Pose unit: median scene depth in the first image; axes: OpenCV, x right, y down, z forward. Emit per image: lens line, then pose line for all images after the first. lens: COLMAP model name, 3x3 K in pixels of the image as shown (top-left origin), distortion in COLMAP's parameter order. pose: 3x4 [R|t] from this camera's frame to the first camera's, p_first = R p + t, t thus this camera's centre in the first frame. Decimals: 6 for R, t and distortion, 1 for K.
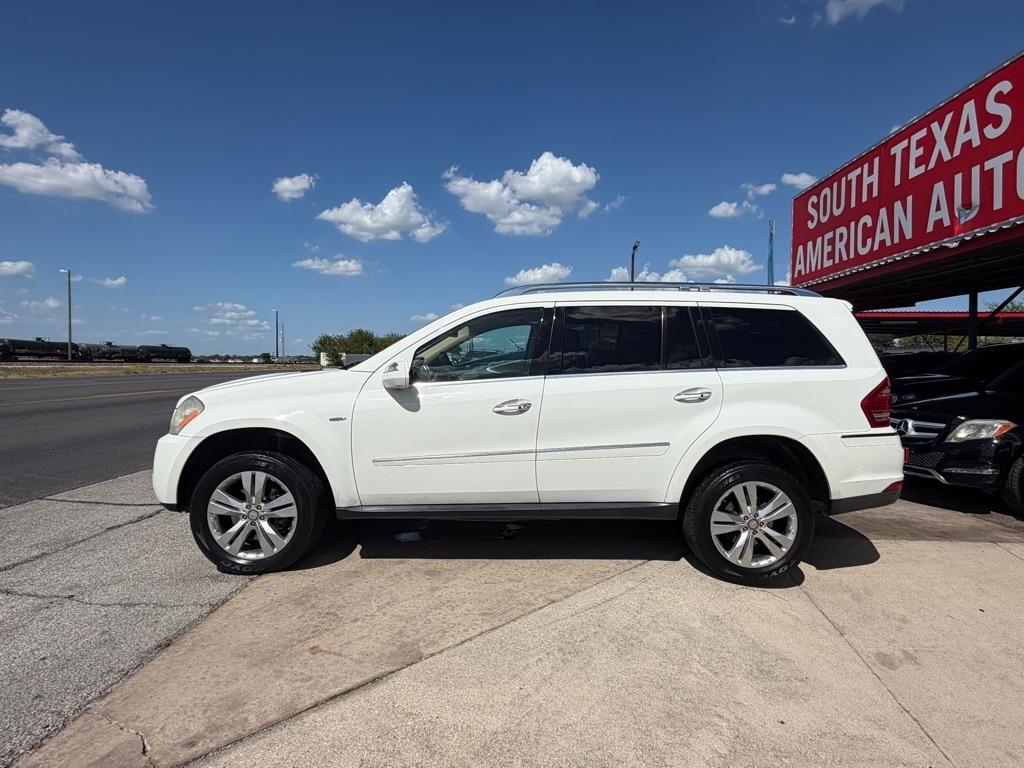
lens RADIAL K [[585.7, 0, 543.9], [0, 585.7, 349.9], [0, 0, 1]] dist [0.000885, -0.001001]
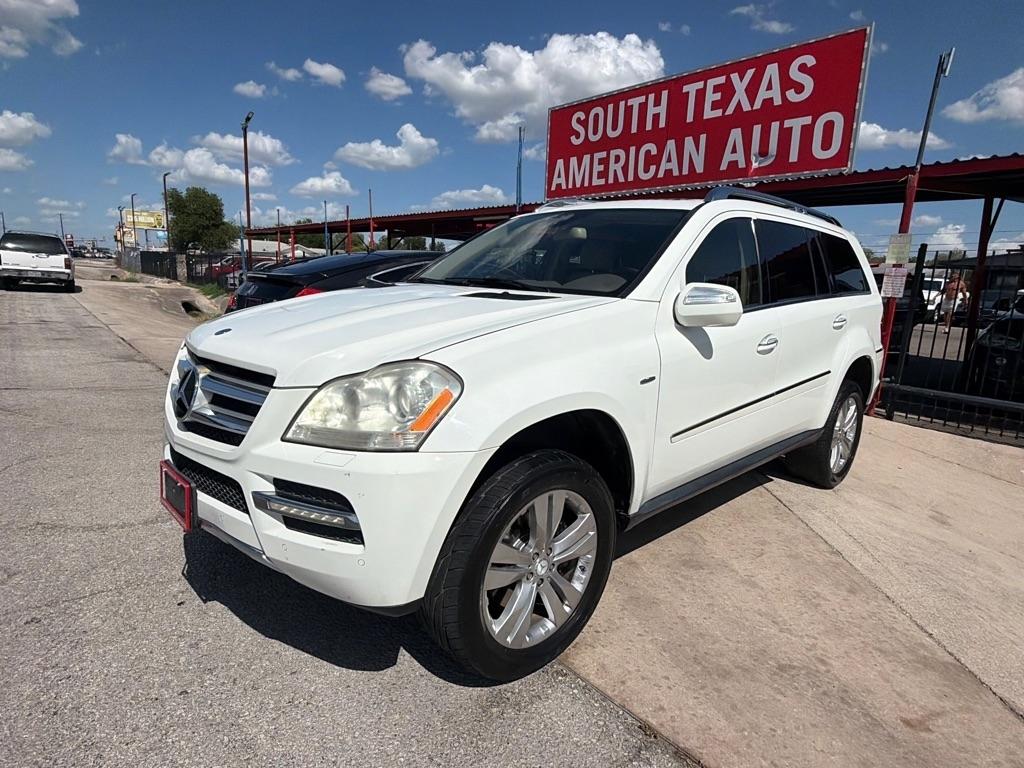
lens RADIAL K [[576.3, 0, 510.9], [0, 576.3, 359.7], [0, 0, 1]] dist [-0.001363, -0.000166]
pose [[0.751960, -0.074699, 0.654962, -0.527230], [-0.053030, 0.983484, 0.173050, -0.001085], [-0.657072, -0.164859, 0.735580, 0.399153]]
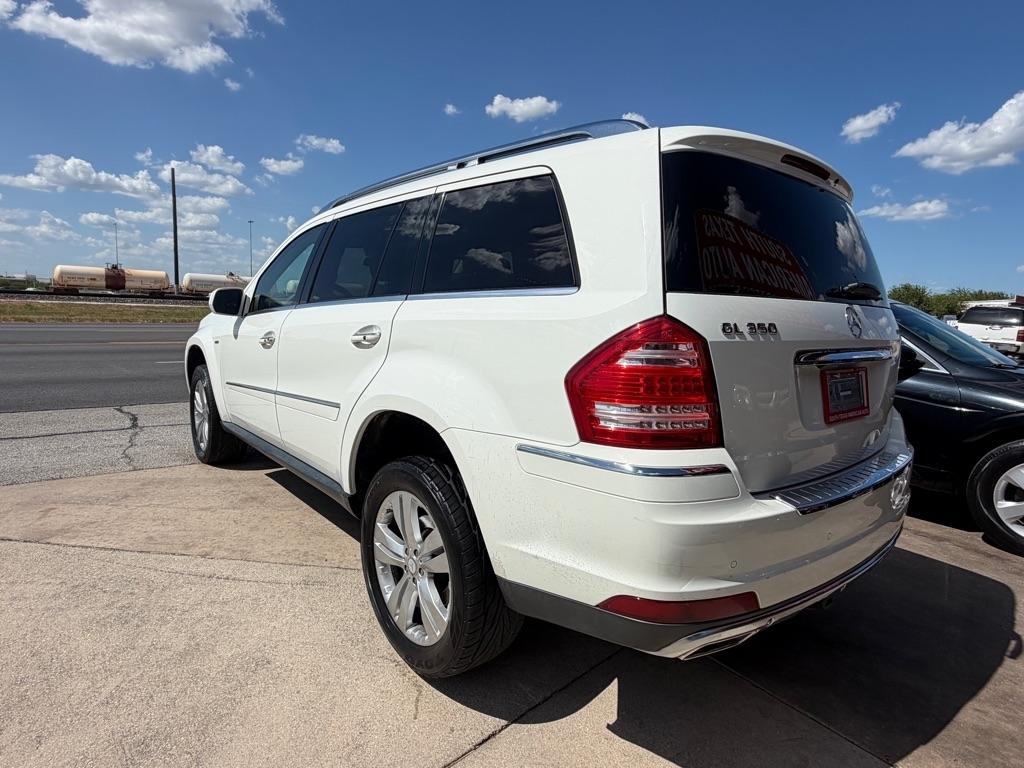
lens RADIAL K [[605.4, 0, 517.1], [0, 605.4, 361.4], [0, 0, 1]] dist [0.002188, 0.000217]
pose [[0.596853, 0.077950, -0.798555, 0.562455], [-0.009738, 0.995900, 0.089935, 0.027533], [0.802291, -0.045902, 0.595165, 0.472345]]
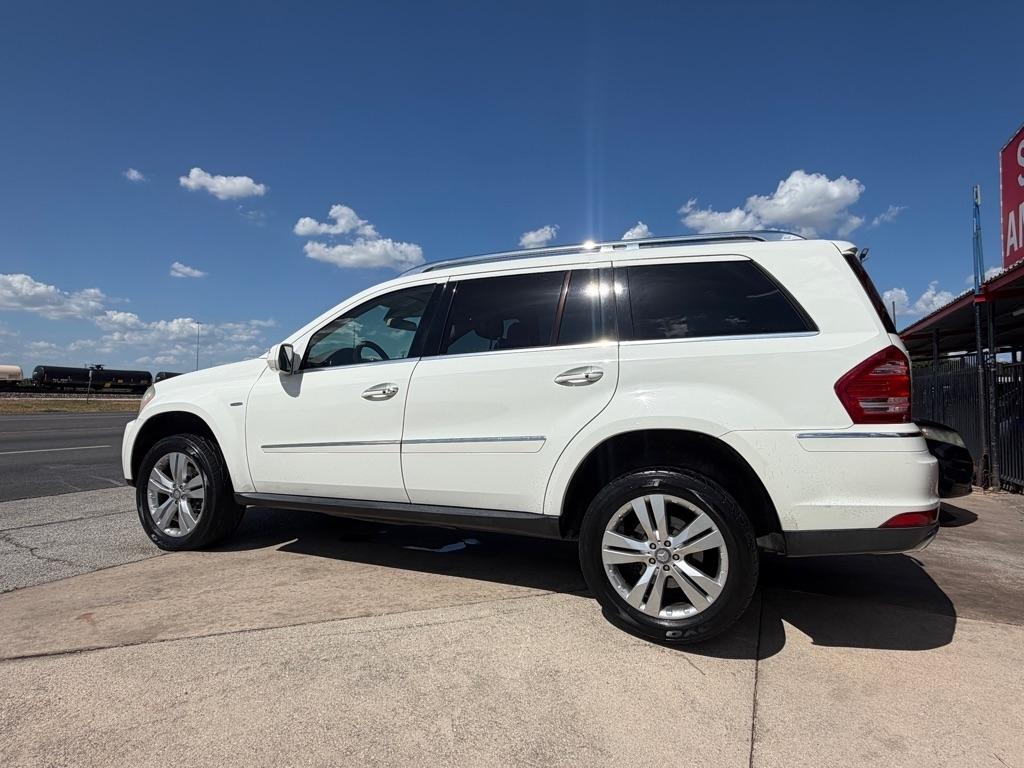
lens RADIAL K [[593.7, 0, 527.4], [0, 593.7, 345.0], [0, 0, 1]] dist [0.001174, -0.000521]
pose [[0.907343, -0.041105, -0.418377, 0.333762], [0.010117, 0.997055, -0.076018, 0.060734], [0.420269, 0.064741, 0.905087, 0.165580]]
